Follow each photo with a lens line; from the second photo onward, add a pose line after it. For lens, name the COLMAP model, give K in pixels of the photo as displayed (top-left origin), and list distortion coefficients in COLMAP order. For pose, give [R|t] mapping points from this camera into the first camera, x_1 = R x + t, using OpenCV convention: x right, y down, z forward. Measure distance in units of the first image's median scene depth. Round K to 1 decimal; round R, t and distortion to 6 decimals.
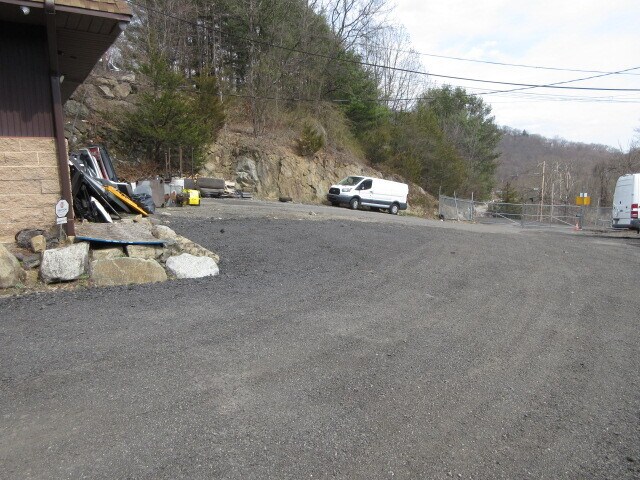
lens RADIAL K [[478.6, 0, 318.2], [0, 478.6, 241.6], [0, 0, 1]] dist [-0.032511, -0.001970]
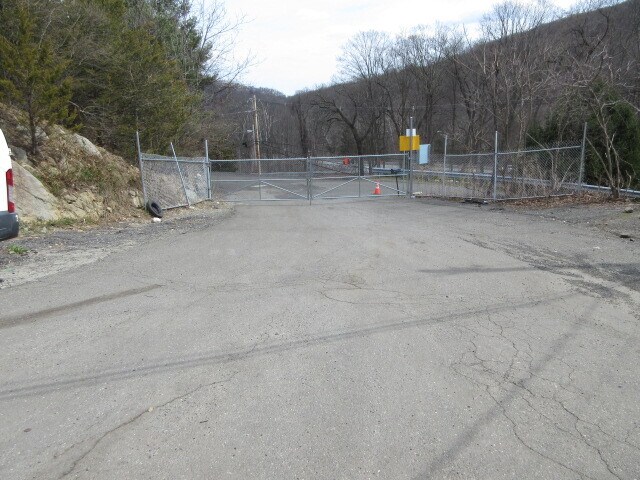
lens RADIAL K [[478.6, 0, 323.1], [0, 478.6, 238.3], [0, 0, 1]] dist [-0.032511, -0.001970]
pose [[0.795807, -0.179268, 0.578406, 0.134607], [0.121179, 0.983000, 0.137940, -0.063937], [-0.593301, -0.039682, 0.804002, 0.586663]]
